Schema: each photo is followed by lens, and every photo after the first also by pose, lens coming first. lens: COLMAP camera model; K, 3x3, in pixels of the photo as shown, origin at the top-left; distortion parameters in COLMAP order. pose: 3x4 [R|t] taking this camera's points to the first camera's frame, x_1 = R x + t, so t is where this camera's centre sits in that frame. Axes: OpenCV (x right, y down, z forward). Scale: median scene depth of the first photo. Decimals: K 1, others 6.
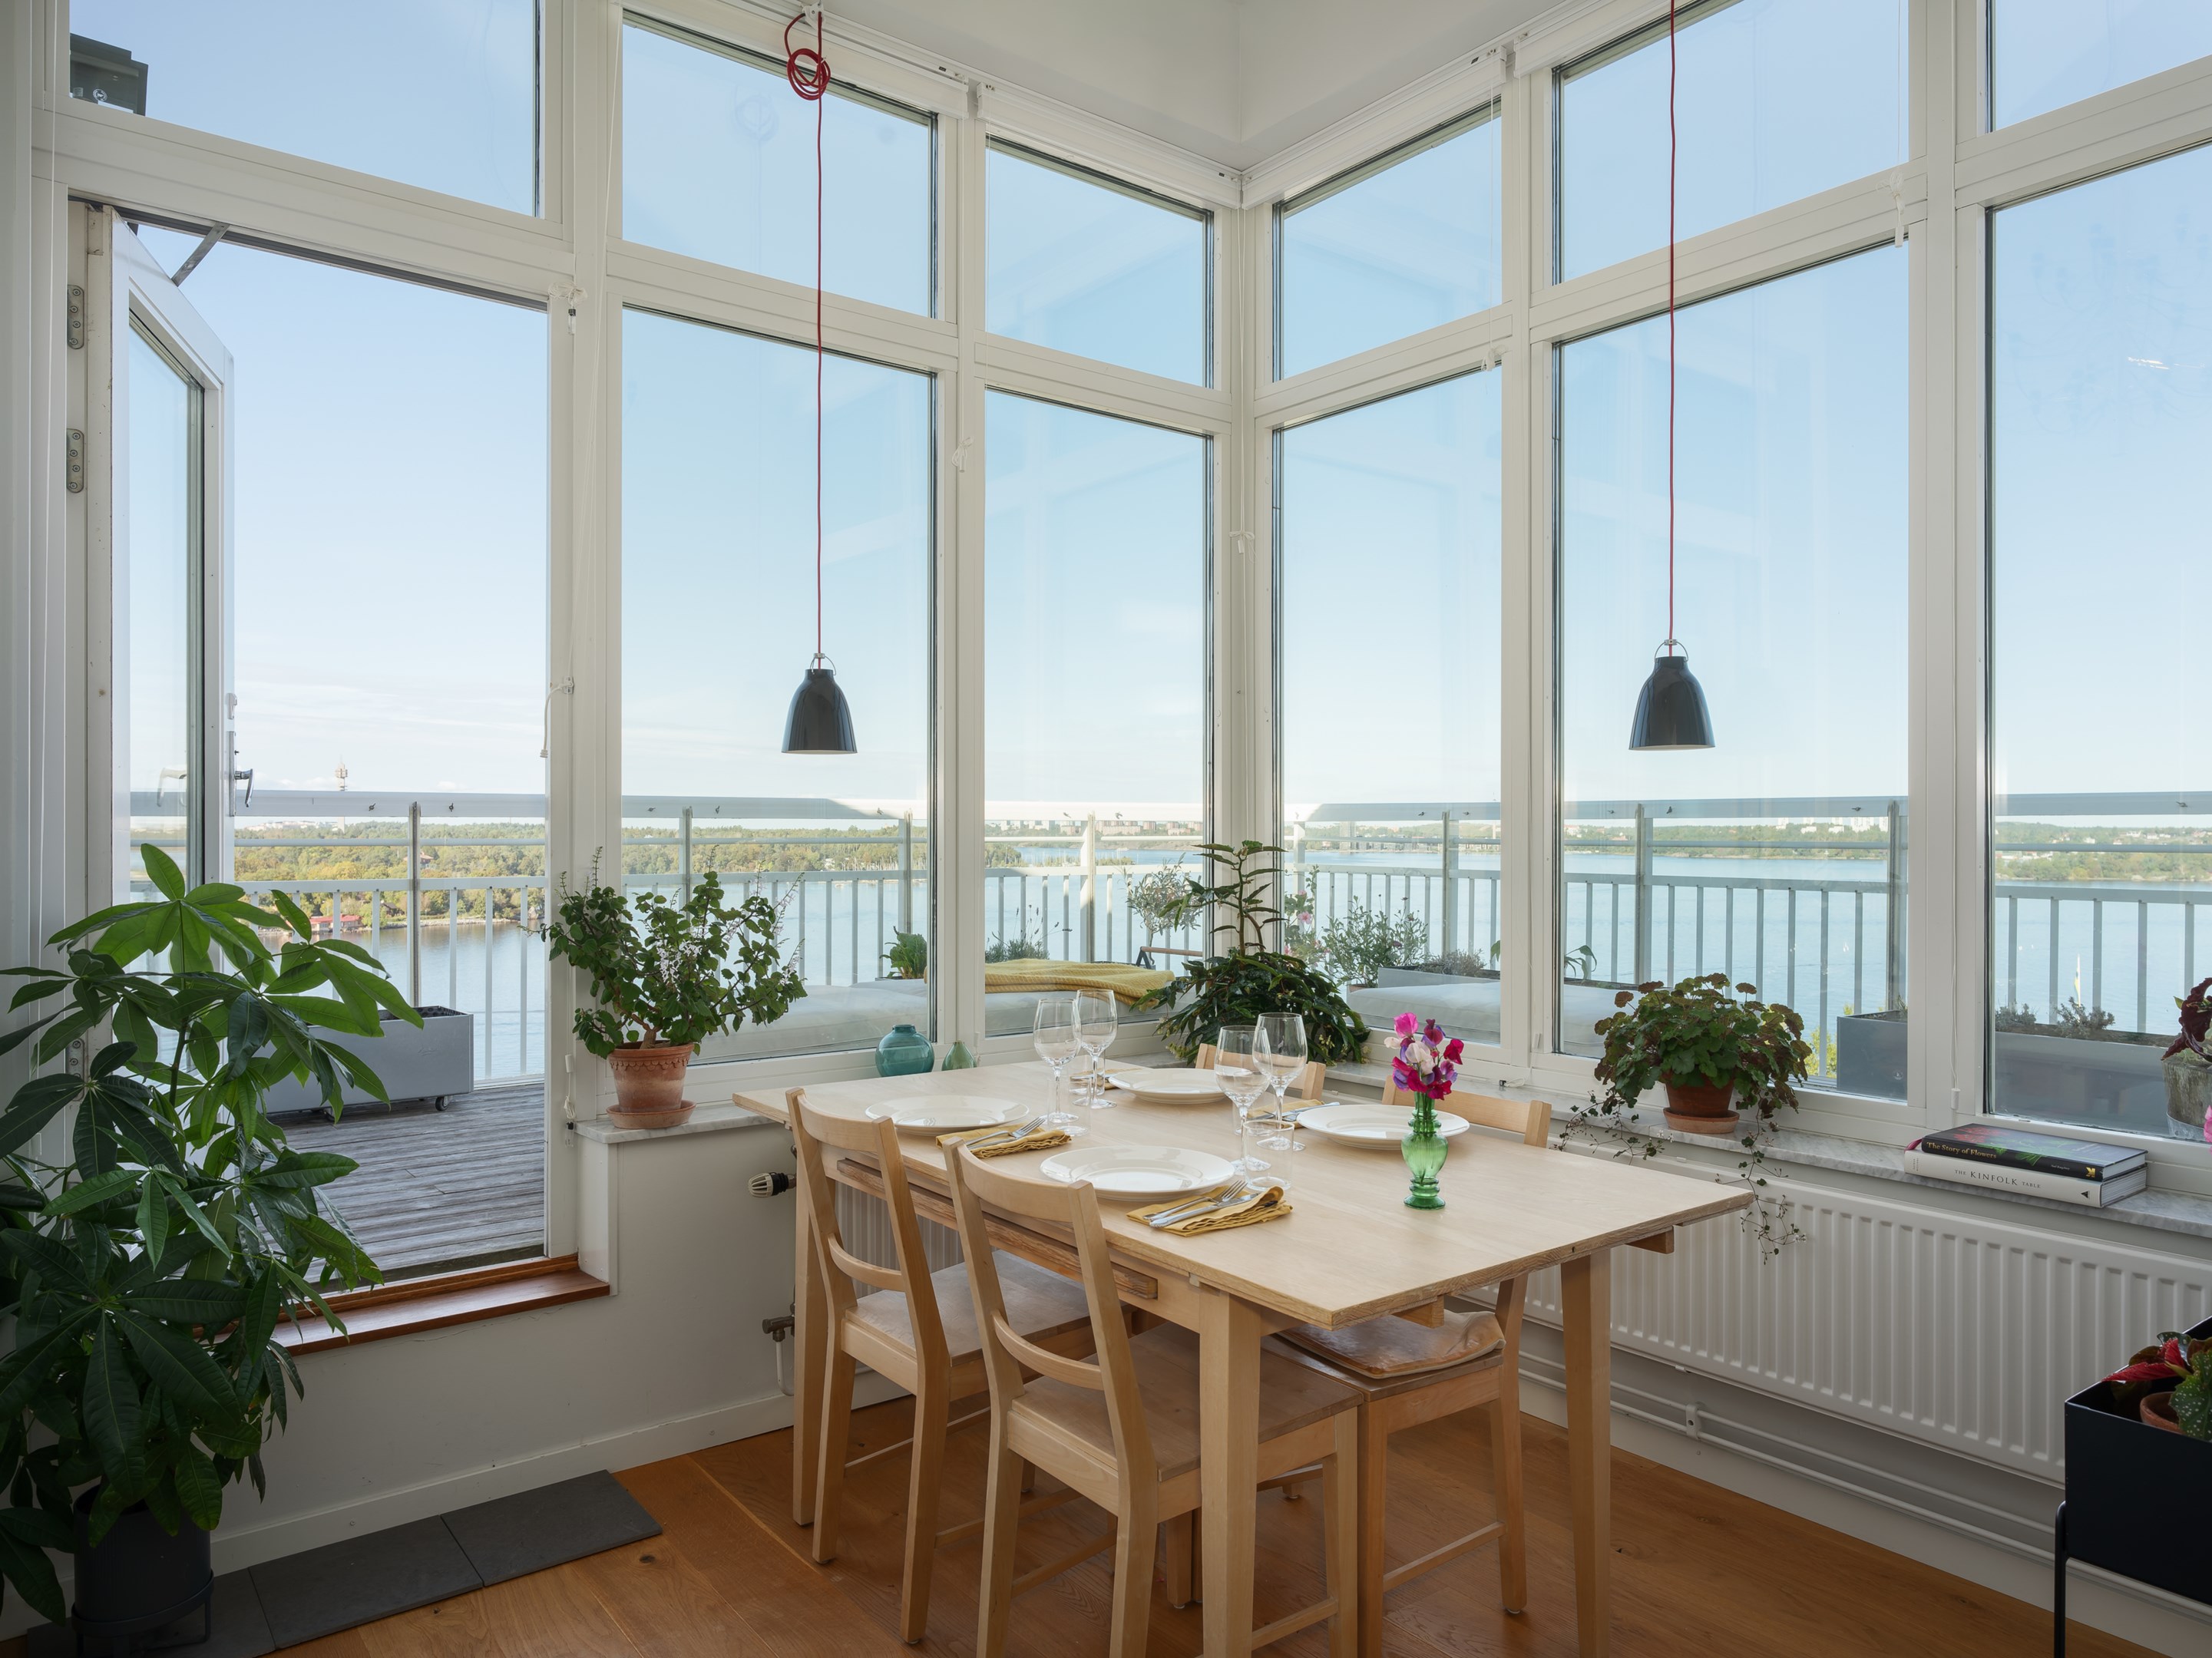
lens RADIAL K [[1441.5, 0, 1097.4], [0, 1441.5, 817.8], [0, 0, 1]] dist [0.004620, 0.000753]
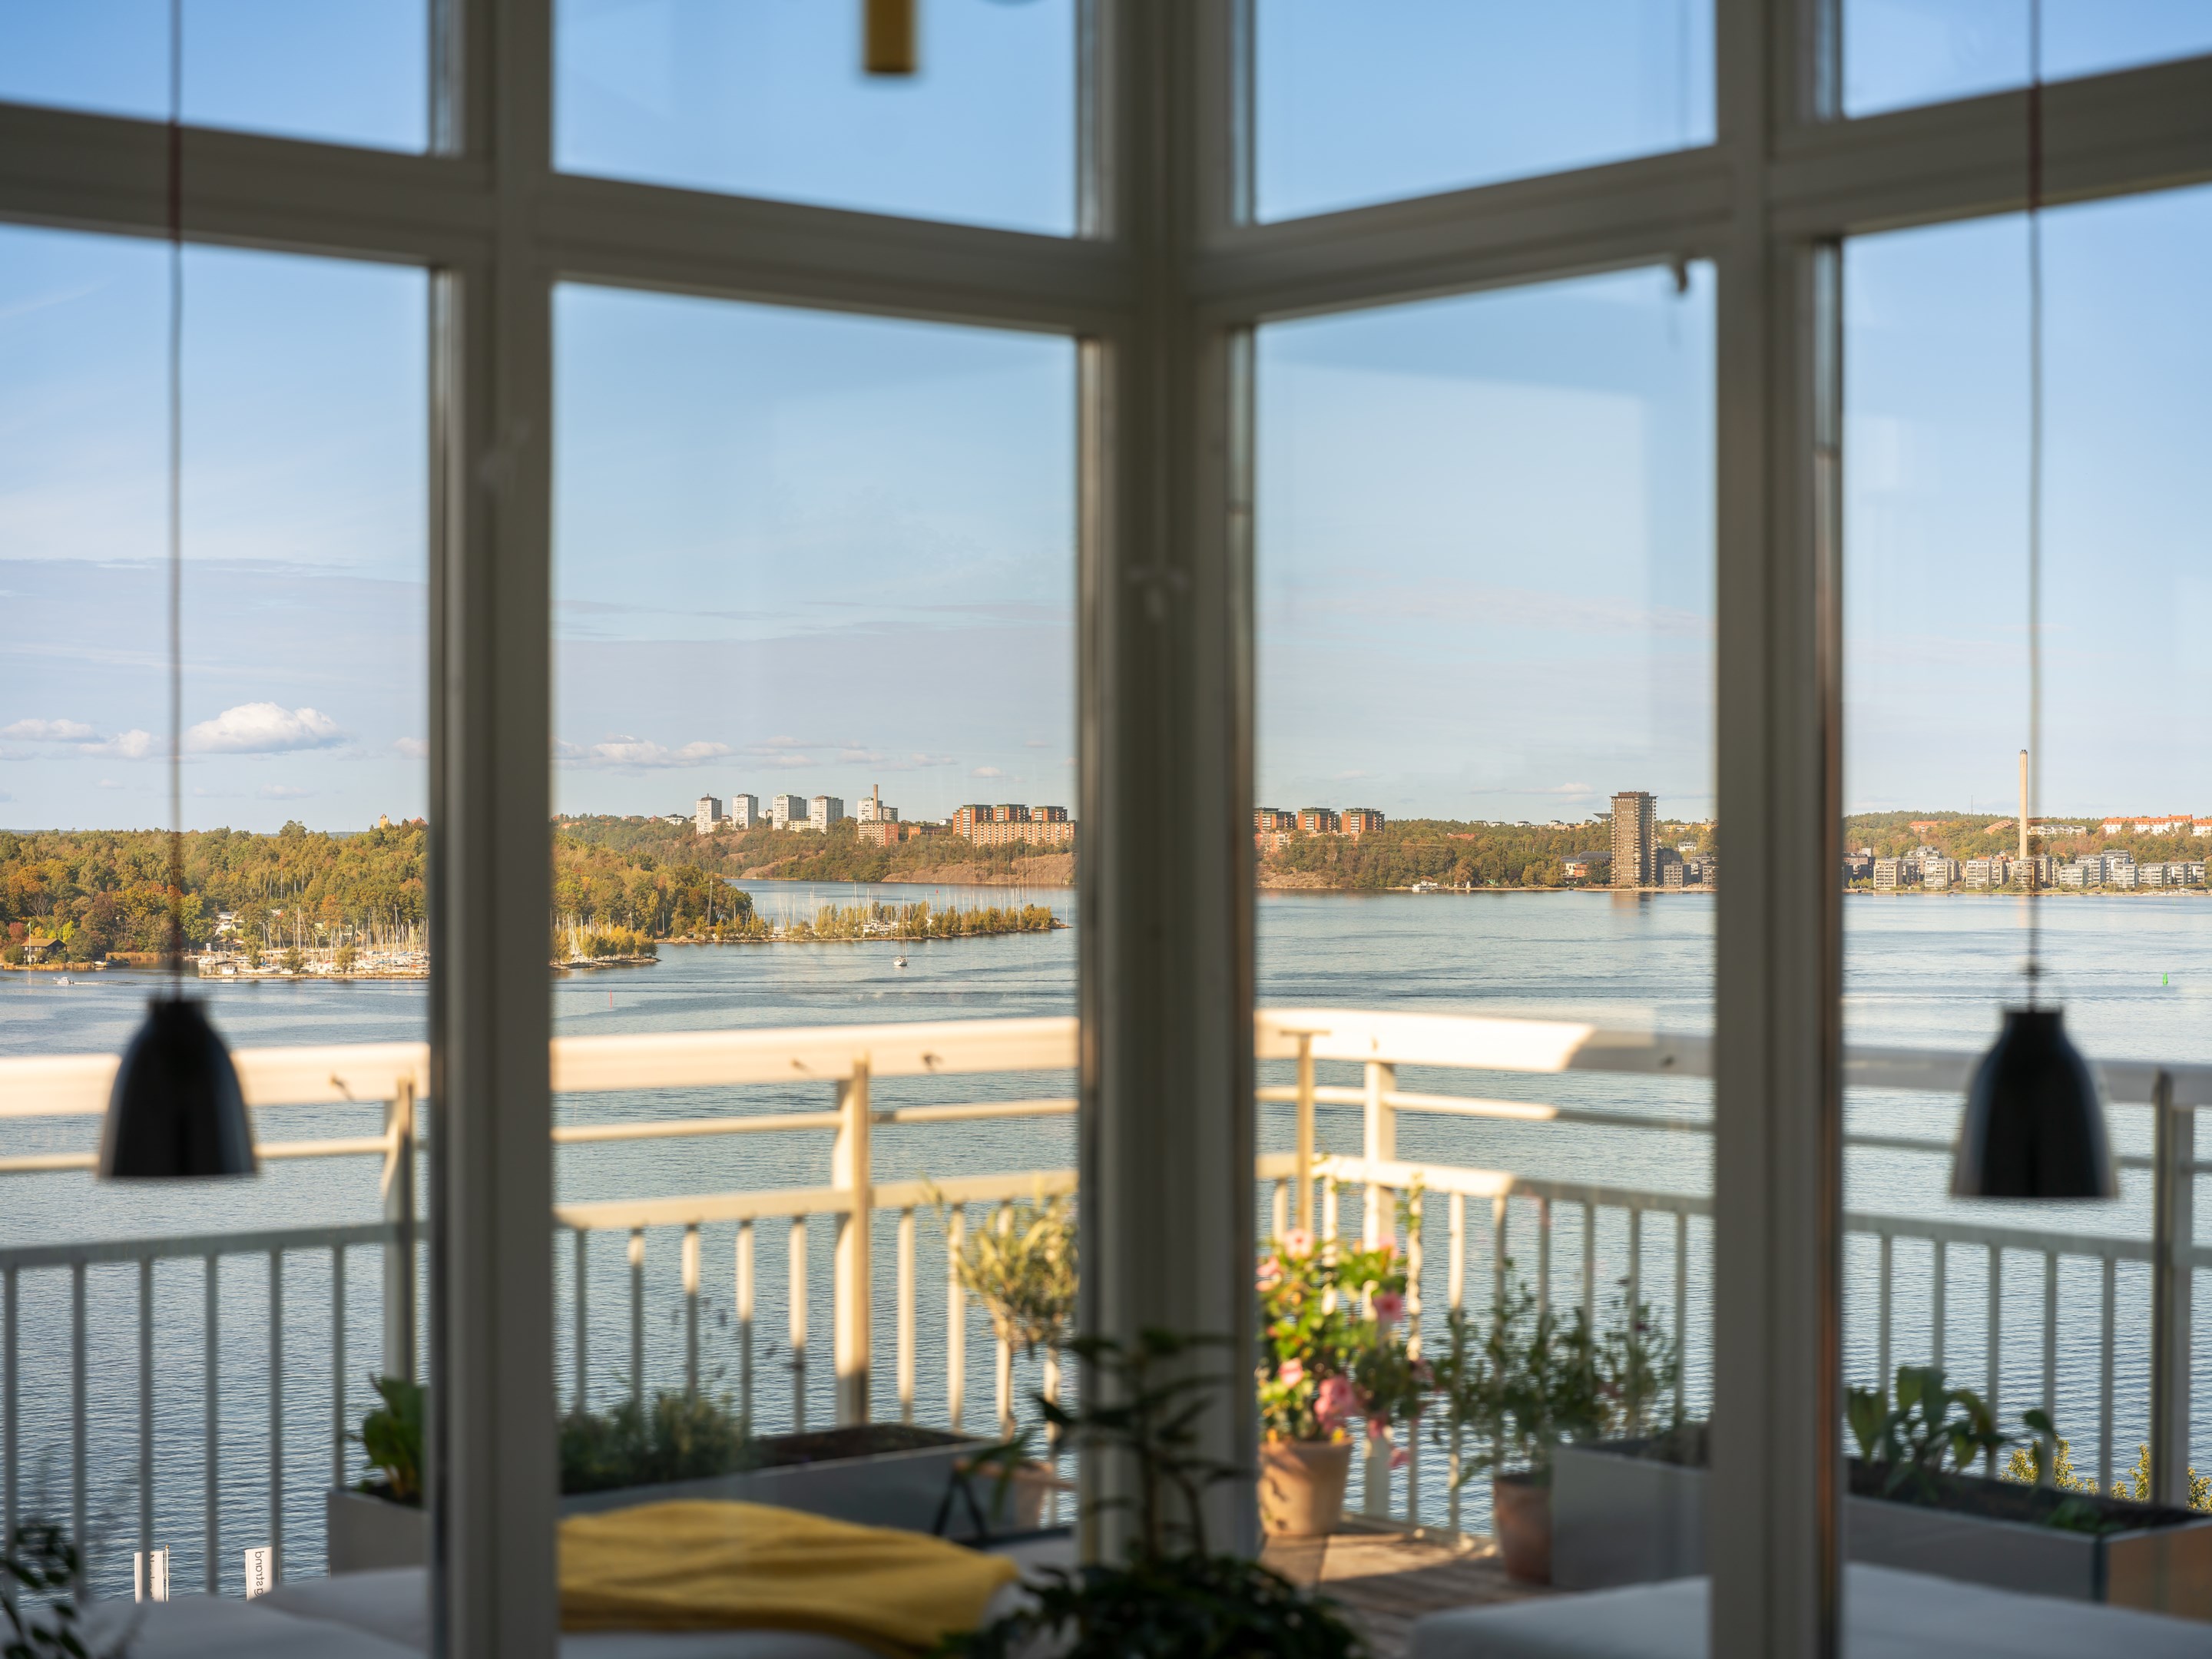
lens RADIAL K [[3932.3, 0, 1073.9], [0, 3932.3, 835.8], [0, 0, 1]] dist [-0.055374, 0.190986]
pose [[0.999586, -0.001291, 0.028735, 0.027208], [0.000989, 0.999944, 0.010523, -0.088507], [-0.028747, -0.010490, 0.999532, -0.120644]]
